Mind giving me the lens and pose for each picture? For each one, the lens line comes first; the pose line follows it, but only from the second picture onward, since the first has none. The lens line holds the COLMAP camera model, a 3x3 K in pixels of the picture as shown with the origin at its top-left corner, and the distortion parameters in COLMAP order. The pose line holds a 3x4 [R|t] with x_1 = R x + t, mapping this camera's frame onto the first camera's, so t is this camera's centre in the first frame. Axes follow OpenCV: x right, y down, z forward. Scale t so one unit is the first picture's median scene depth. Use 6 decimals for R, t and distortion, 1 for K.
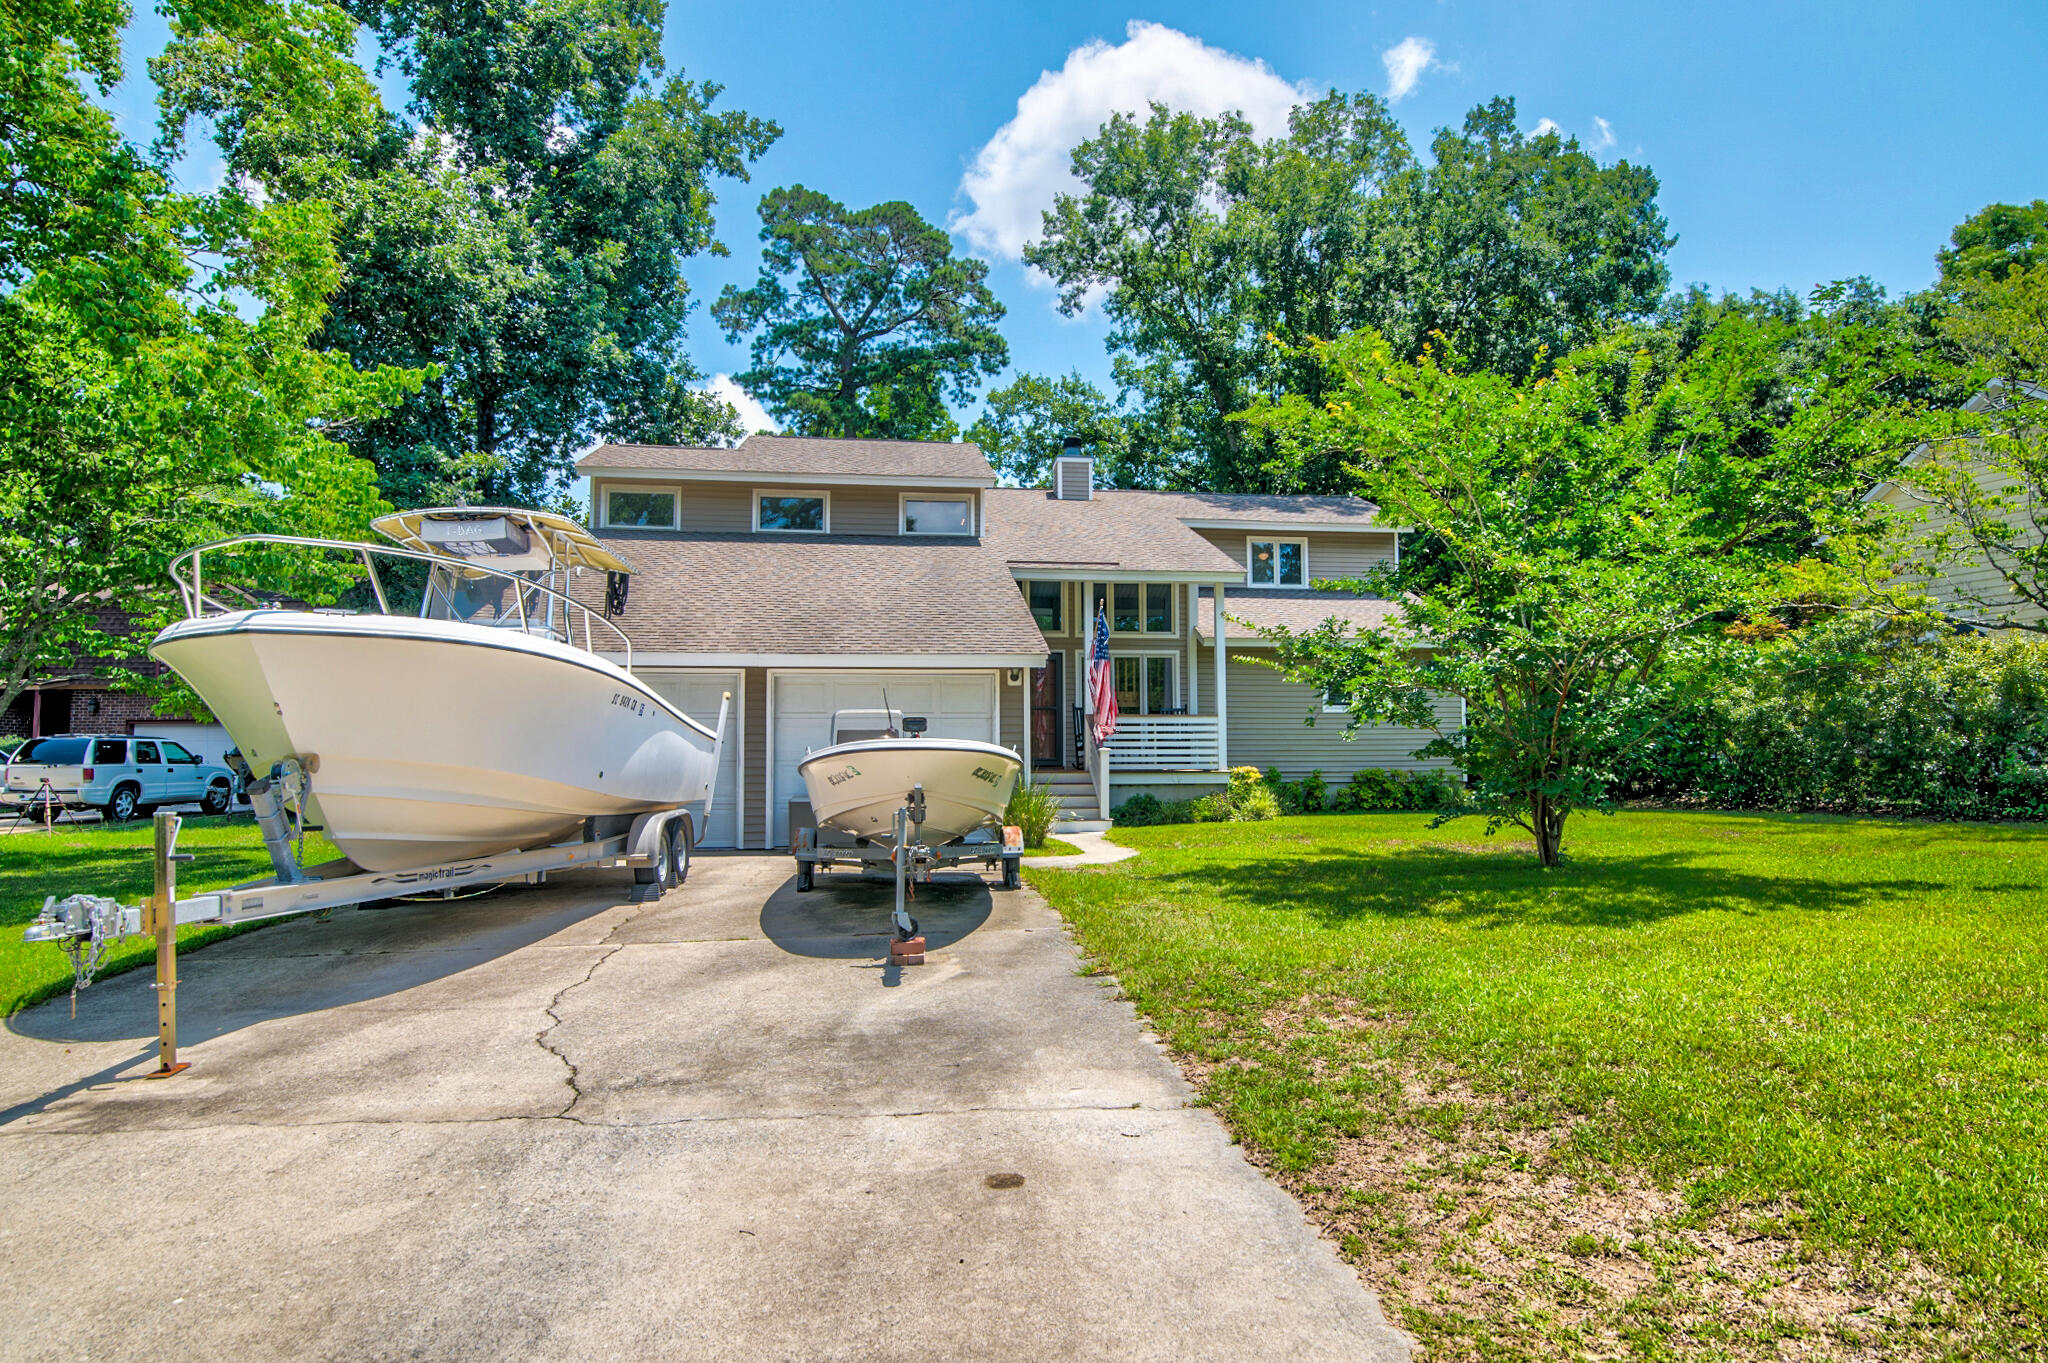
lens RADIAL K [[1189.5, 0, 1039.2], [0, 1189.5, 683.7], [0, 0, 1]] dist [-0.002948, 0.001107]
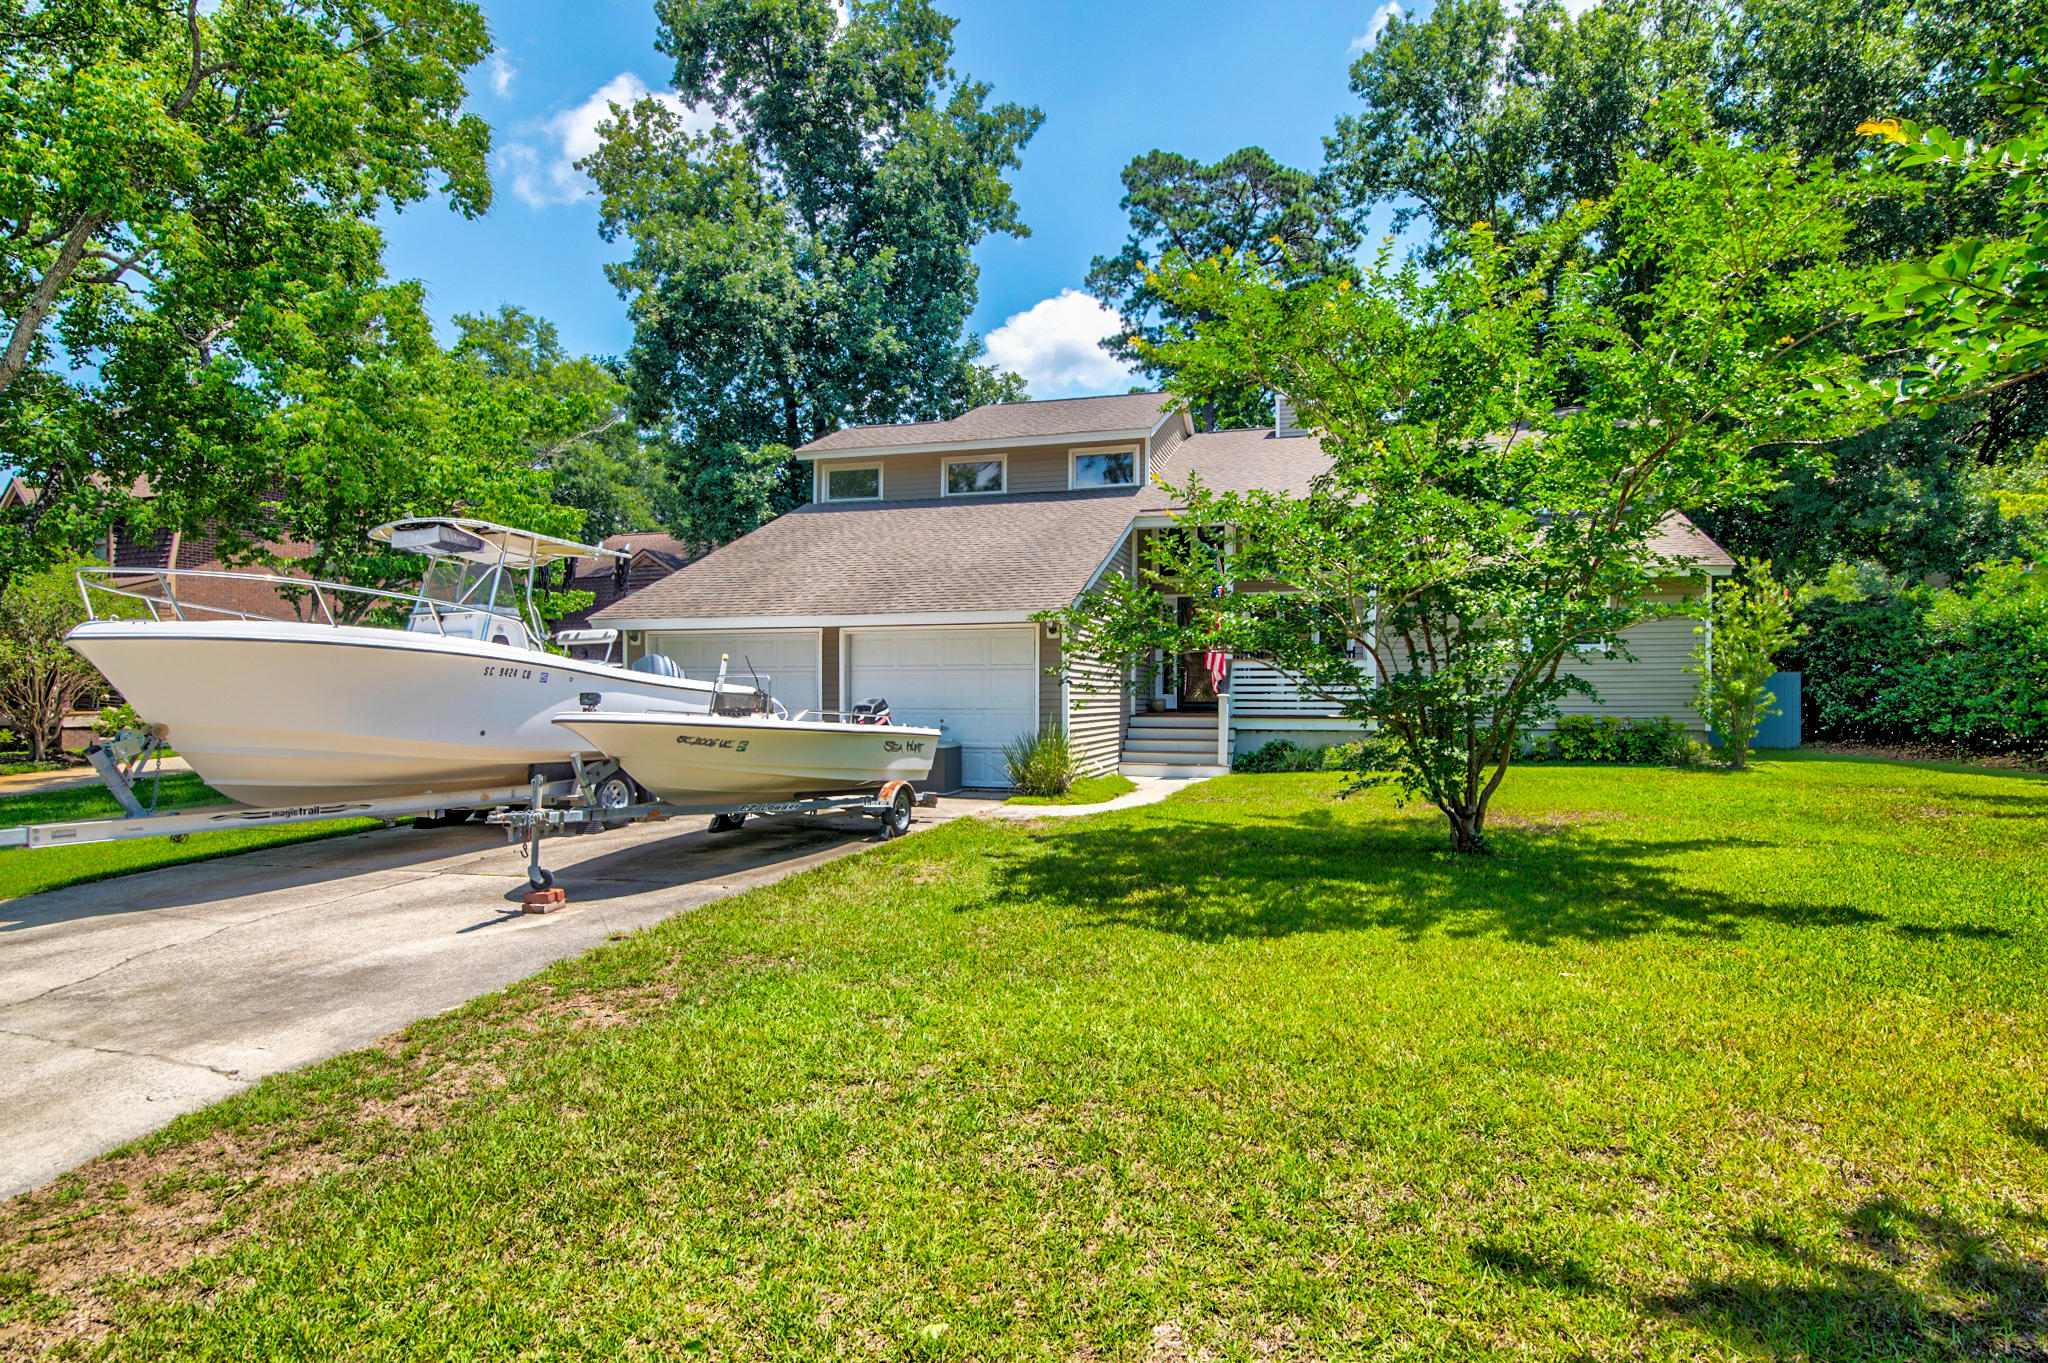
lens RADIAL K [[1097.1, 0, 1027.4], [0, 1097.1, 680.3], [0, 0, 1]] dist [-0.005577, -0.000087]
pose [[0.909494, 0.001970, -0.415711, 0.207007], [0.023731, 0.998112, 0.056649, -0.009643], [0.415038, -0.061387, 0.907731, 0.068860]]
